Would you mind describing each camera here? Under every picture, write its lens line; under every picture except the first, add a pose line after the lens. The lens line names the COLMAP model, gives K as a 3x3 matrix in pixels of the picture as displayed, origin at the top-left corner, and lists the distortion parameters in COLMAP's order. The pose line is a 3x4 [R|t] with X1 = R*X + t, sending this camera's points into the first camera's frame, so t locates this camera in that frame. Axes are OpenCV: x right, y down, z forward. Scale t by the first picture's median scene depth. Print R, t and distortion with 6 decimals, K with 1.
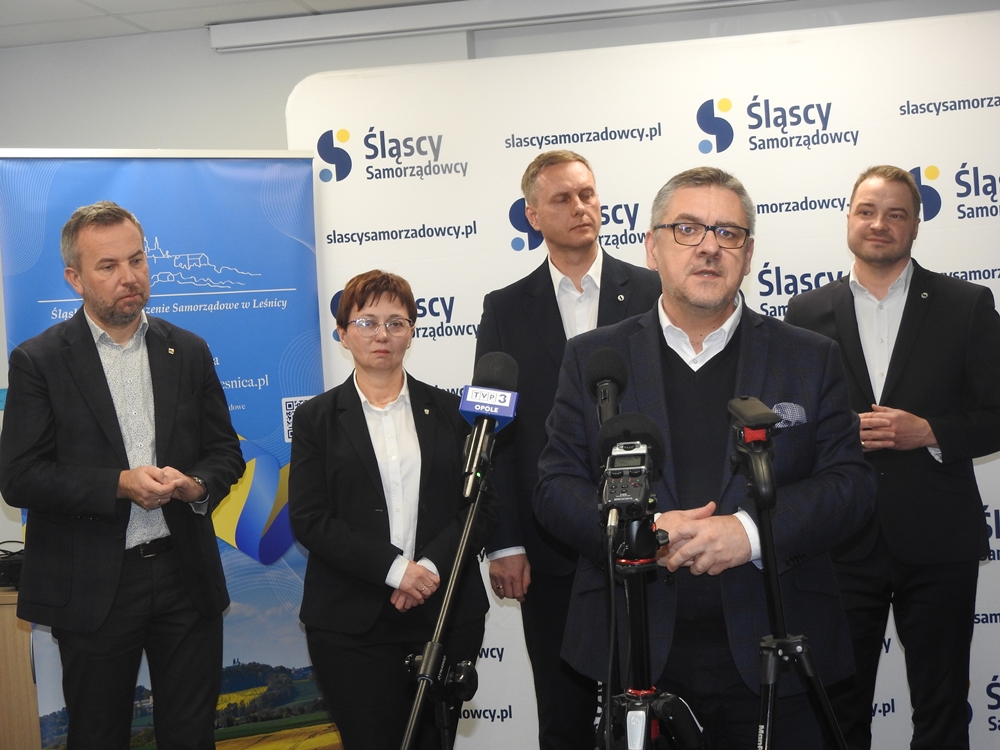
lens RADIAL K [[1802.6, 0, 493.6], [0, 1802.6, 369.2], [0, 0, 1]] dist [-0.003952, 0.000000]
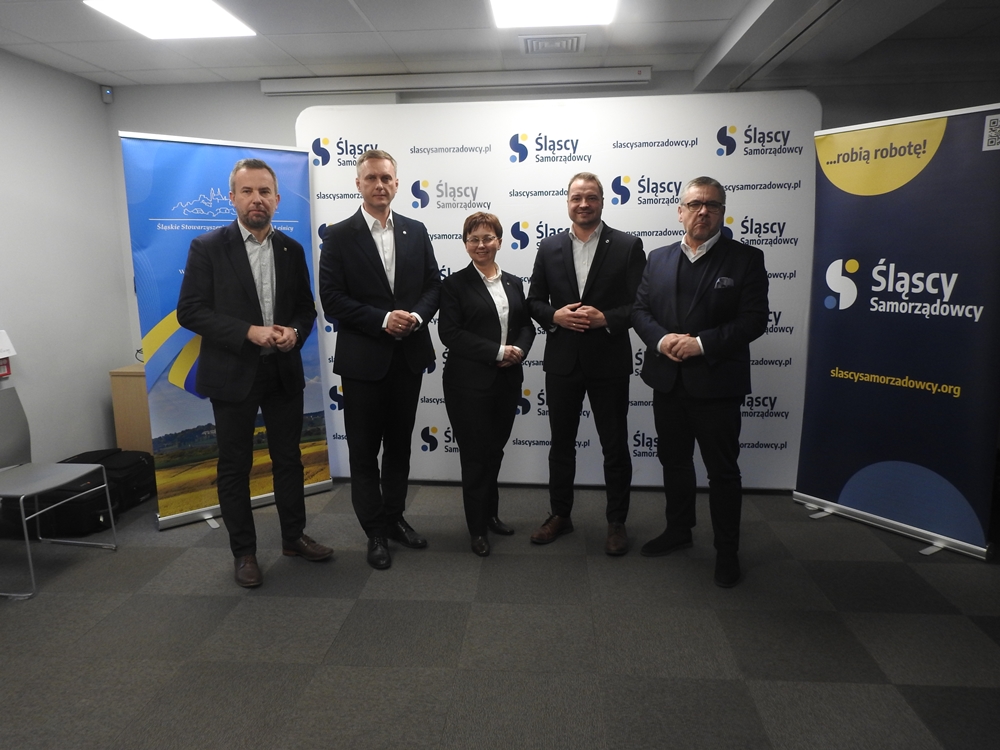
lens RADIAL K [[720.2, 0, 502.0], [0, 720.2, 374.4], [0, 0, 1]] dist [-0.000069, -0.001994]
pose [[0.994657, 0.037794, 0.096070, 0.040322], [-0.051095, 0.988832, 0.140001, -0.001752], [-0.089706, -0.144162, 0.985480, 0.205399]]
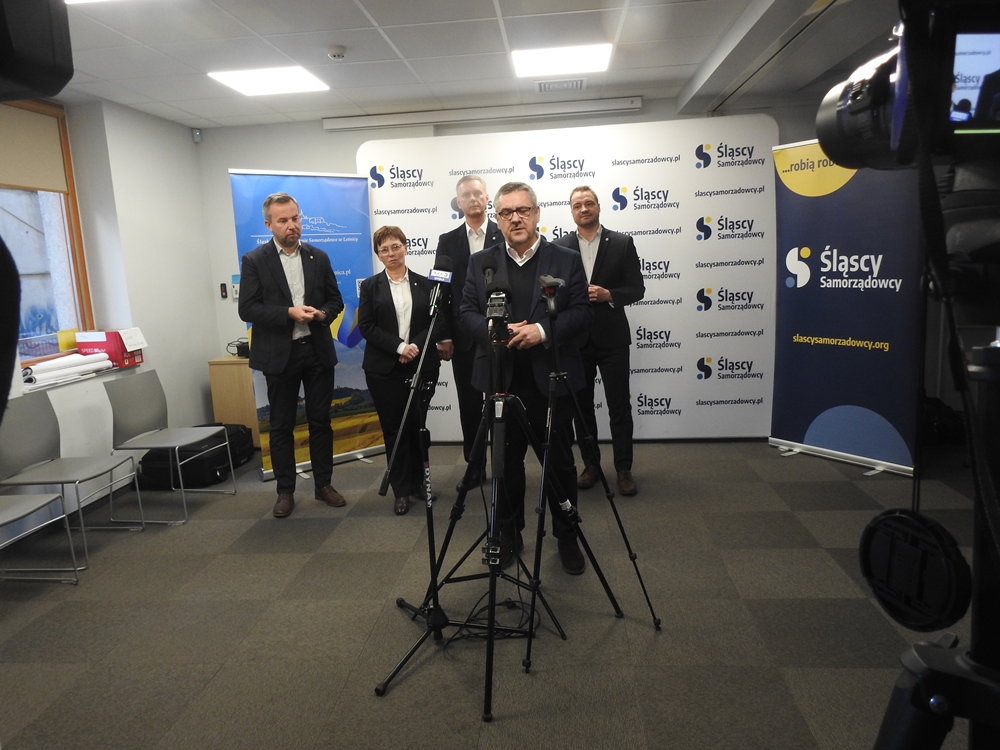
lens RADIAL K [[720.2, 0, 503.6], [0, 720.2, 374.5], [0, 0, 1]] dist [-0.000069, -0.001994]
pose [[0.996741, 0.004080, 0.080570, 0.002533], [-0.014976, 0.990719, 0.135099, 0.009254], [-0.079271, -0.135865, 0.987551, 0.013816]]
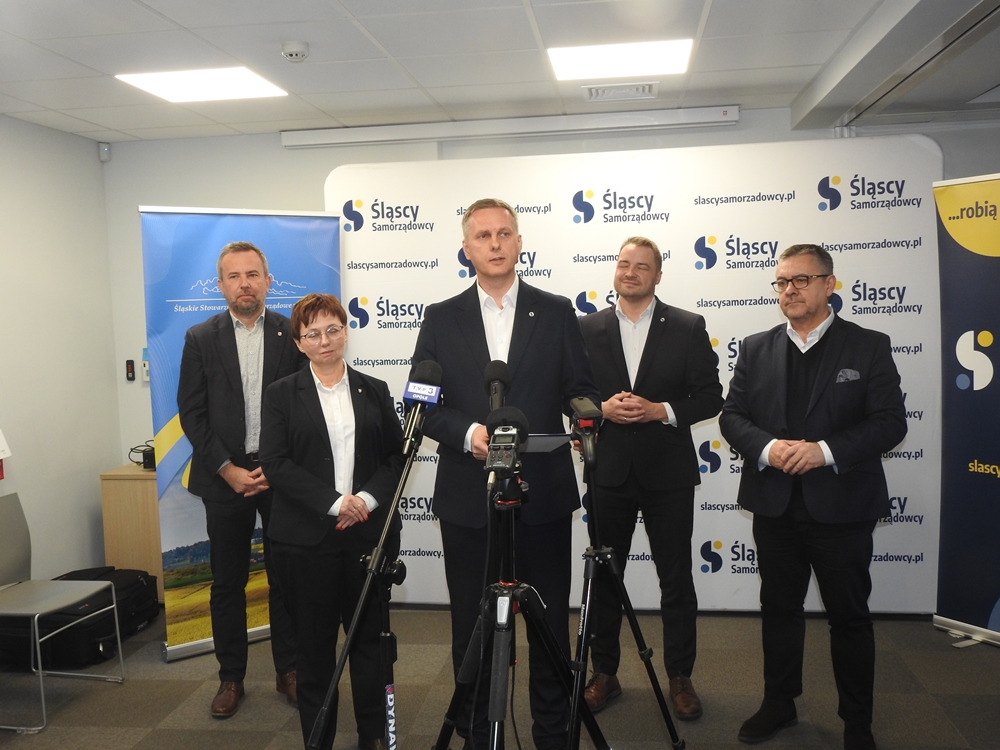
lens RADIAL K [[1031.0, 0, 500.7], [0, 1031.0, 374.0], [0, 0, 1]] dist [-0.004201, 0.000000]
pose [[0.998895, 0.031026, 0.035289, 0.018524], [-0.032634, 0.998411, 0.045946, -0.022781], [-0.033807, -0.047047, 0.998320, 0.050563]]
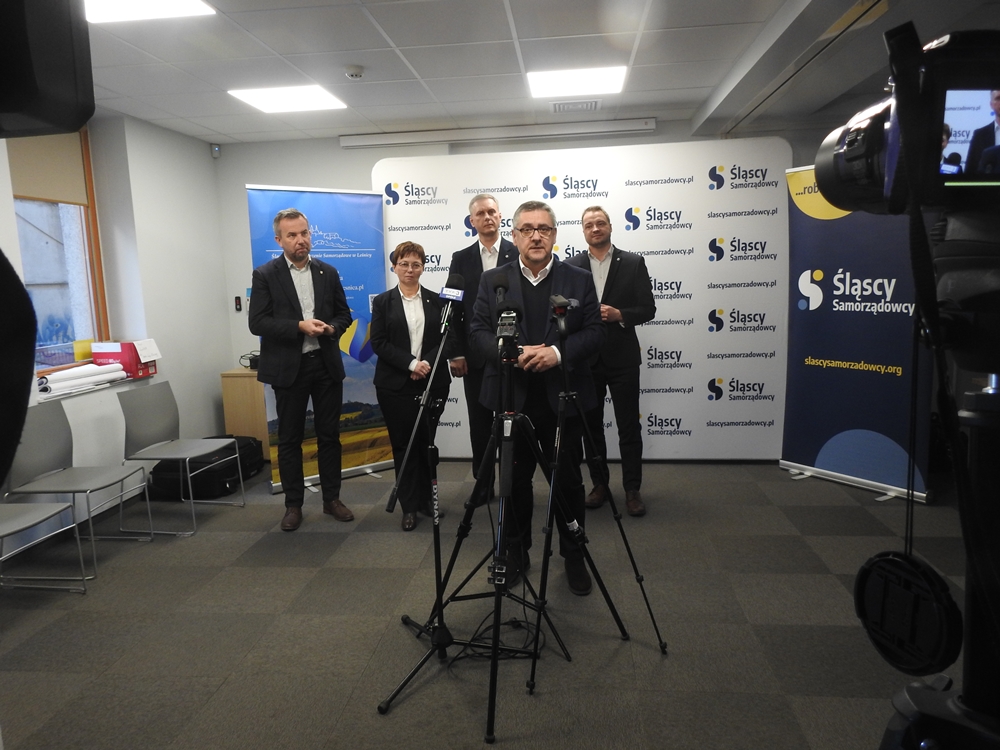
lens RADIAL K [[720.2, 0, 503.2], [0, 720.2, 374.3], [0, 0, 1]] dist [-0.000069, -0.001994]
pose [[0.997648, 0.023559, 0.064373, 0.003539], [-0.030756, 0.993096, 0.113197, 0.007323], [-0.061262, -0.114911, 0.991485, 0.012640]]
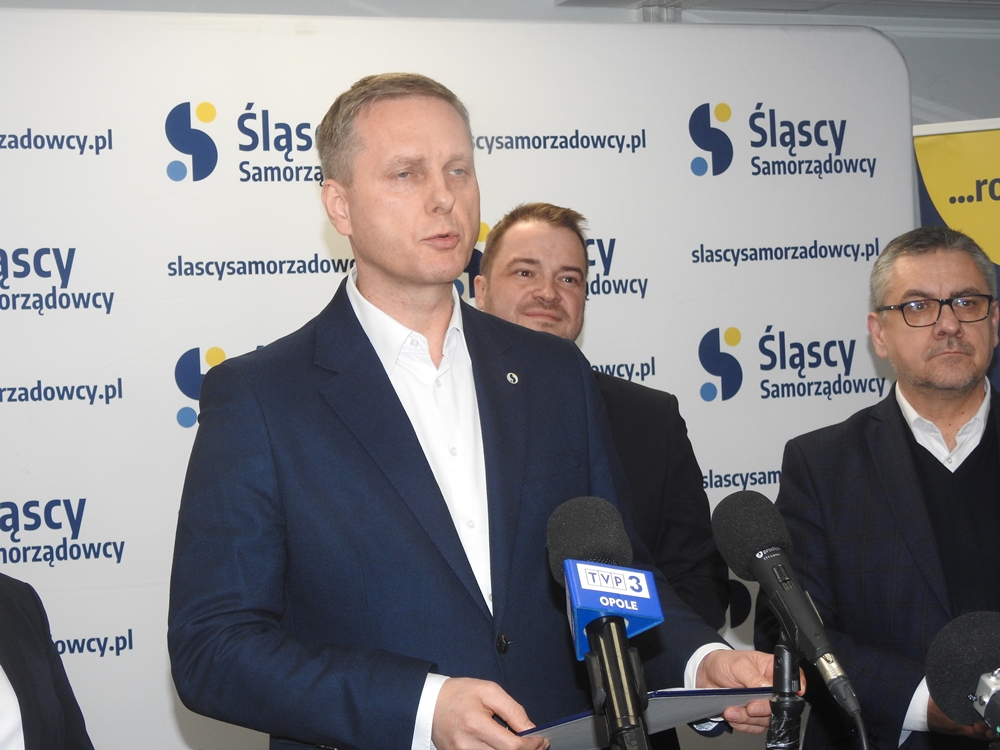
lens RADIAL K [[2165.1, 0, 502.7], [0, 2165.1, 377.3], [0, 0, 1]] dist [-0.031999, 0.000000]
pose [[0.852853, 0.033078, 0.521103, -0.200970], [-0.008391, 0.998731, -0.049663, -0.007021], [-0.522084, 0.037983, 0.852048, 0.251653]]
